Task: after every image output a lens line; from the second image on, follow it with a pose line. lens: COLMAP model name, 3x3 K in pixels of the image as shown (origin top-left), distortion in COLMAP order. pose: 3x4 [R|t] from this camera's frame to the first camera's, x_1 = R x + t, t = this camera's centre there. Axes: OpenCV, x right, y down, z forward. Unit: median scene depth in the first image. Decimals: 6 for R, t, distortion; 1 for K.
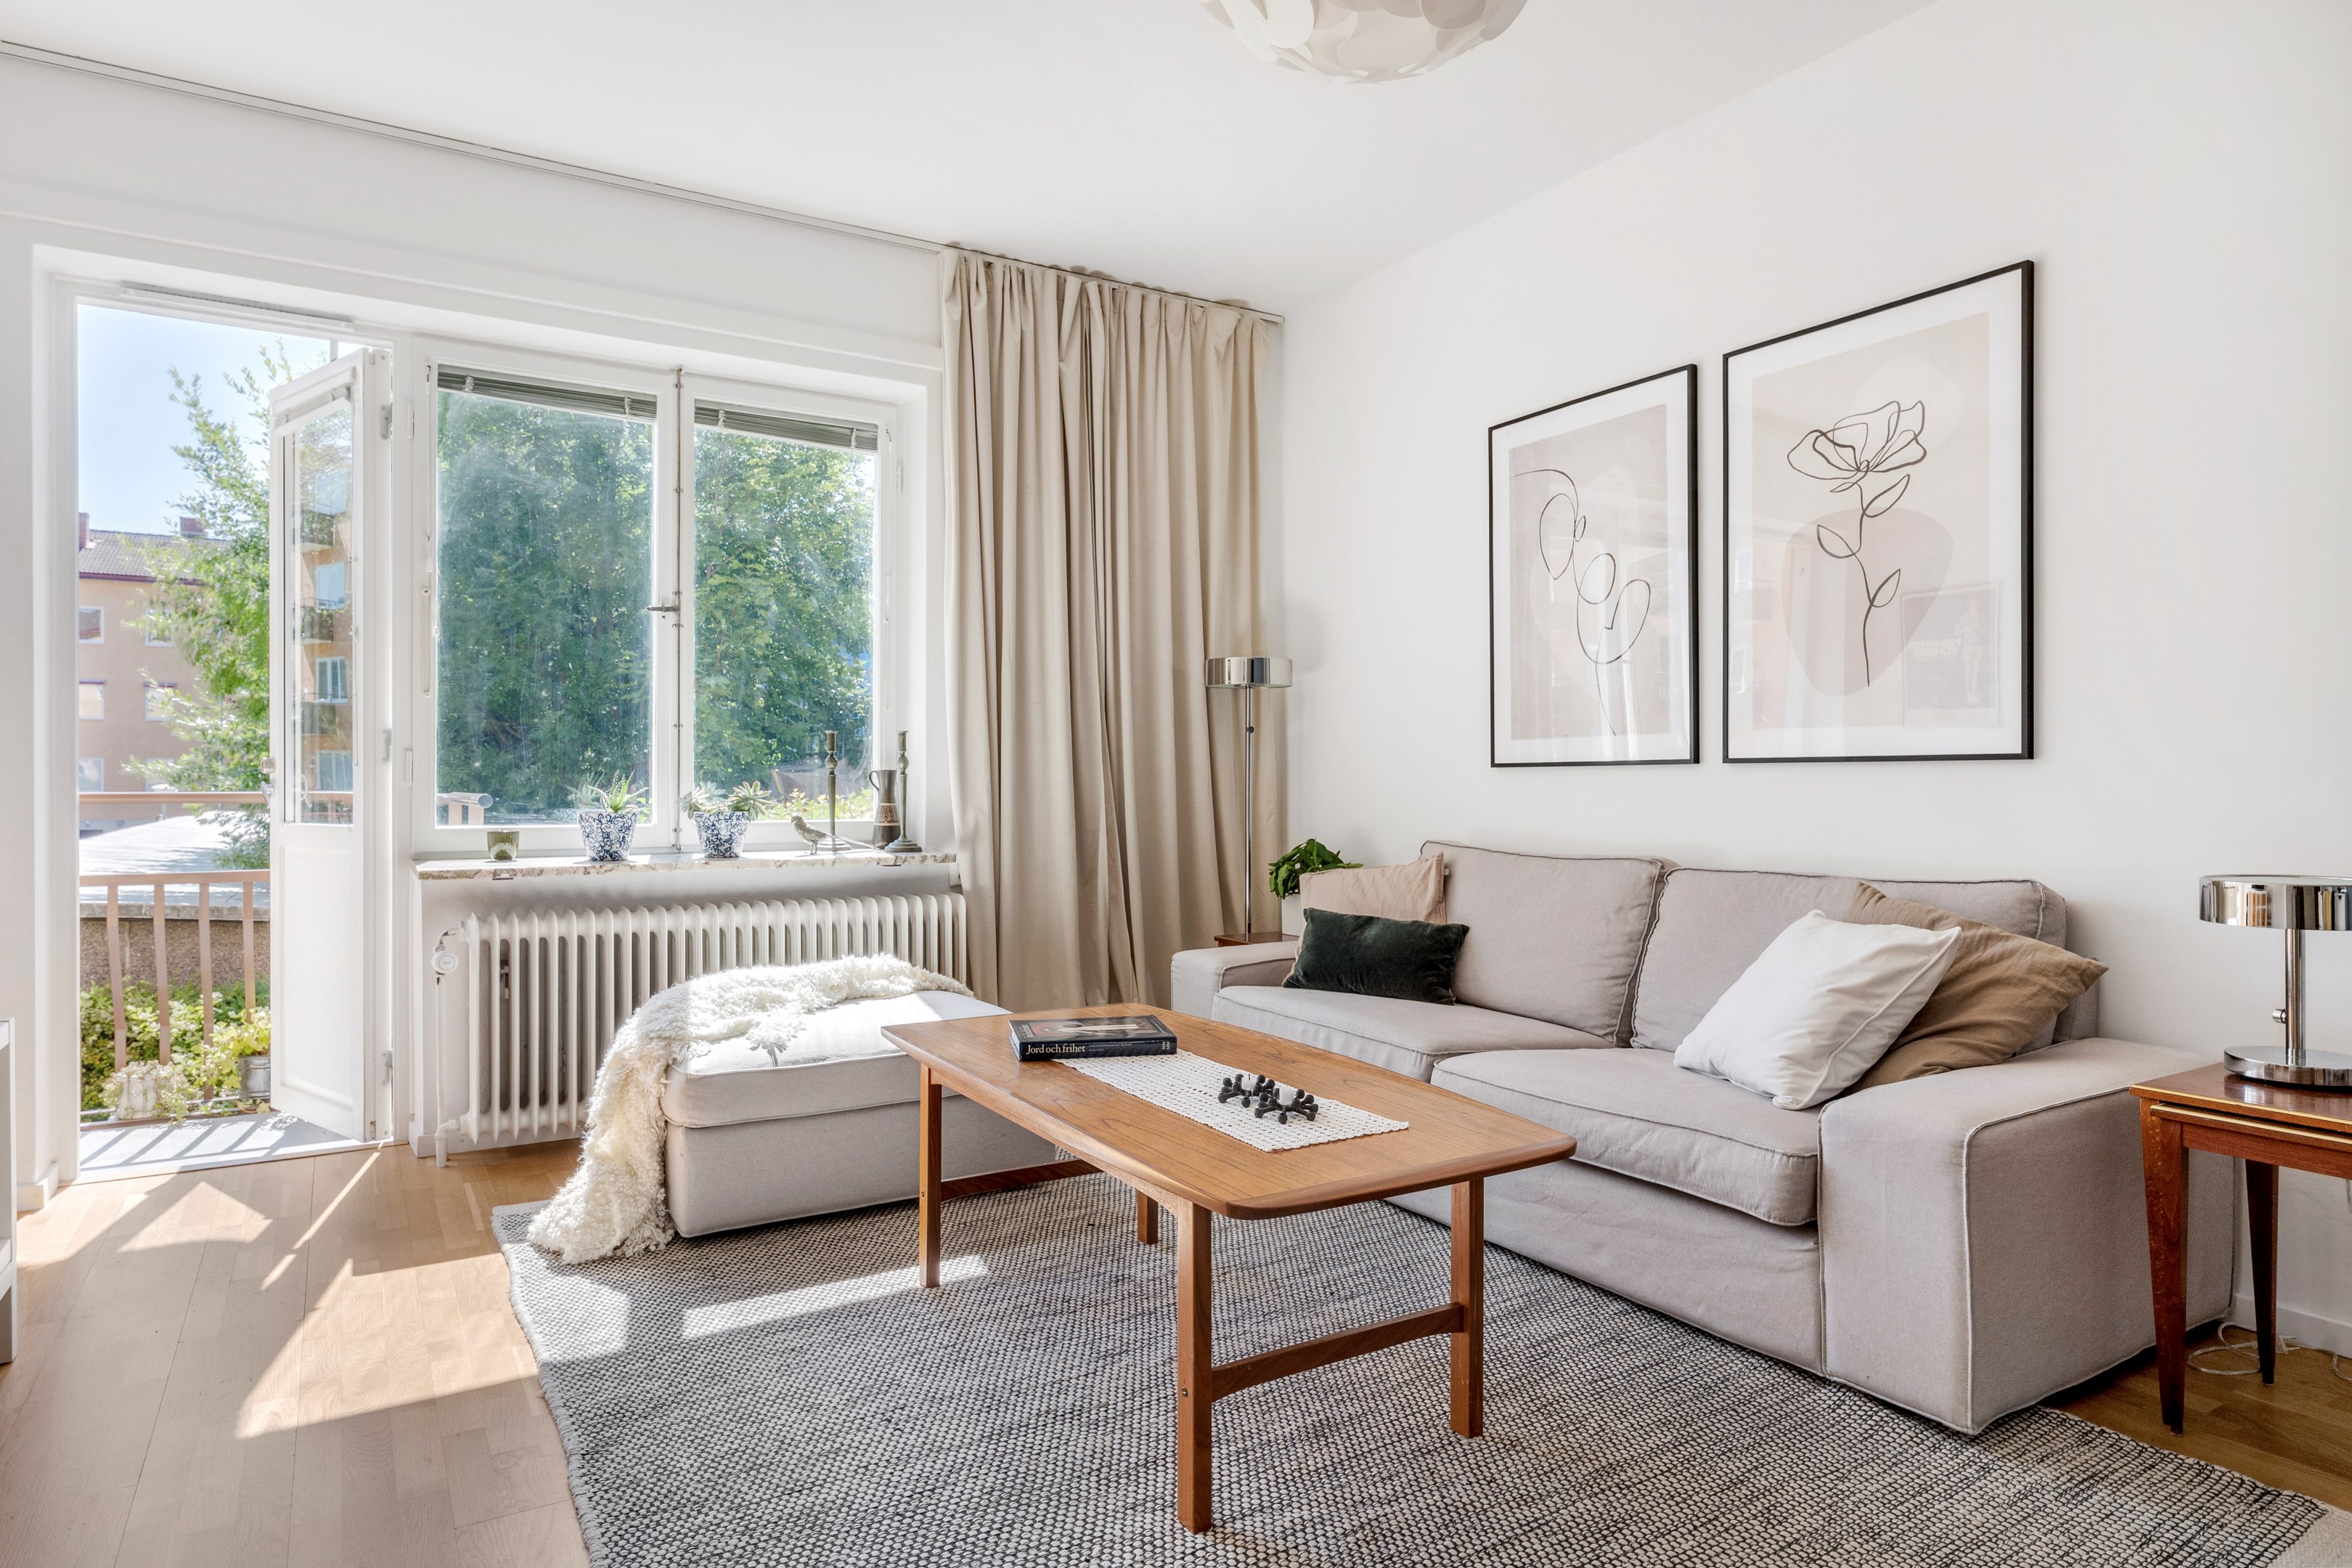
lens RADIAL K [[1345.7, 0, 1174.3], [0, 1345.7, 794.1], [0, 0, 1]] dist [0.000650, 0.000485]
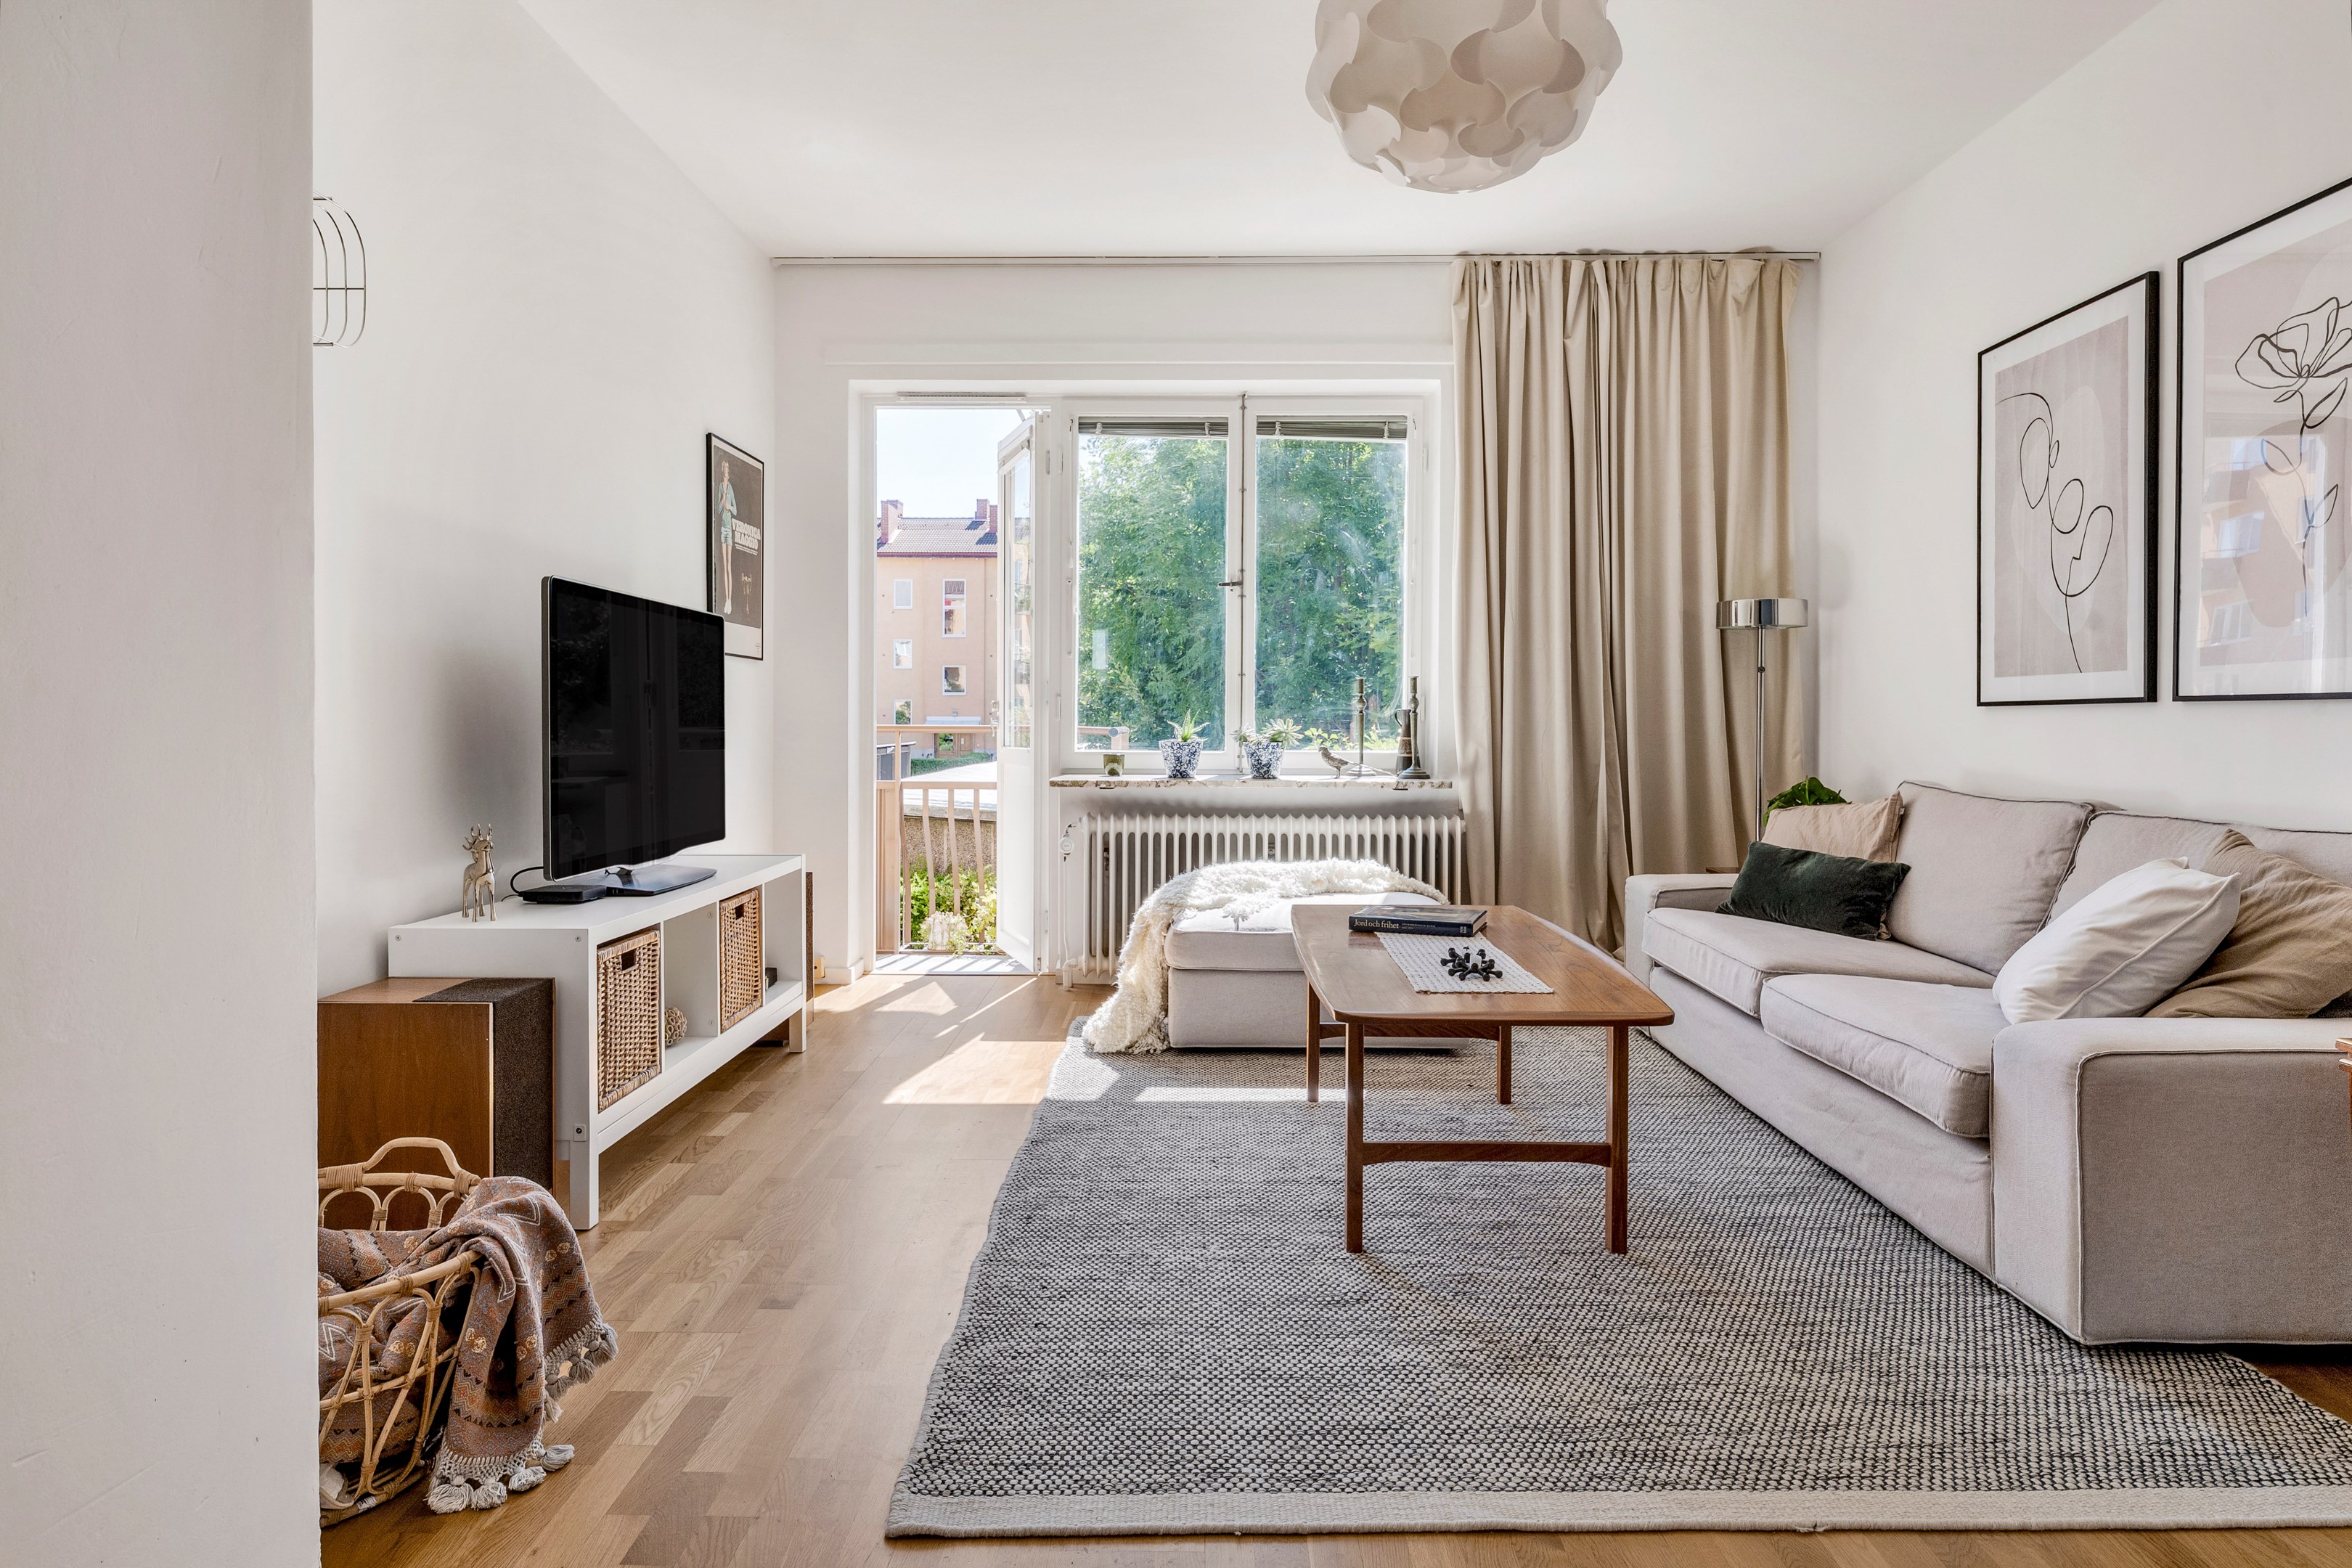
lens RADIAL K [[1355.2, 0, 1167.1], [0, 1355.2, 745.8], [0, 0, 1]] dist [0.000978, 0.001853]
pose [[0.847600, 0.013530, -0.530464, 0.289481], [-0.008625, 0.999894, 0.011720, 0.002366], [0.530566, -0.005359, 0.847626, -0.144426]]
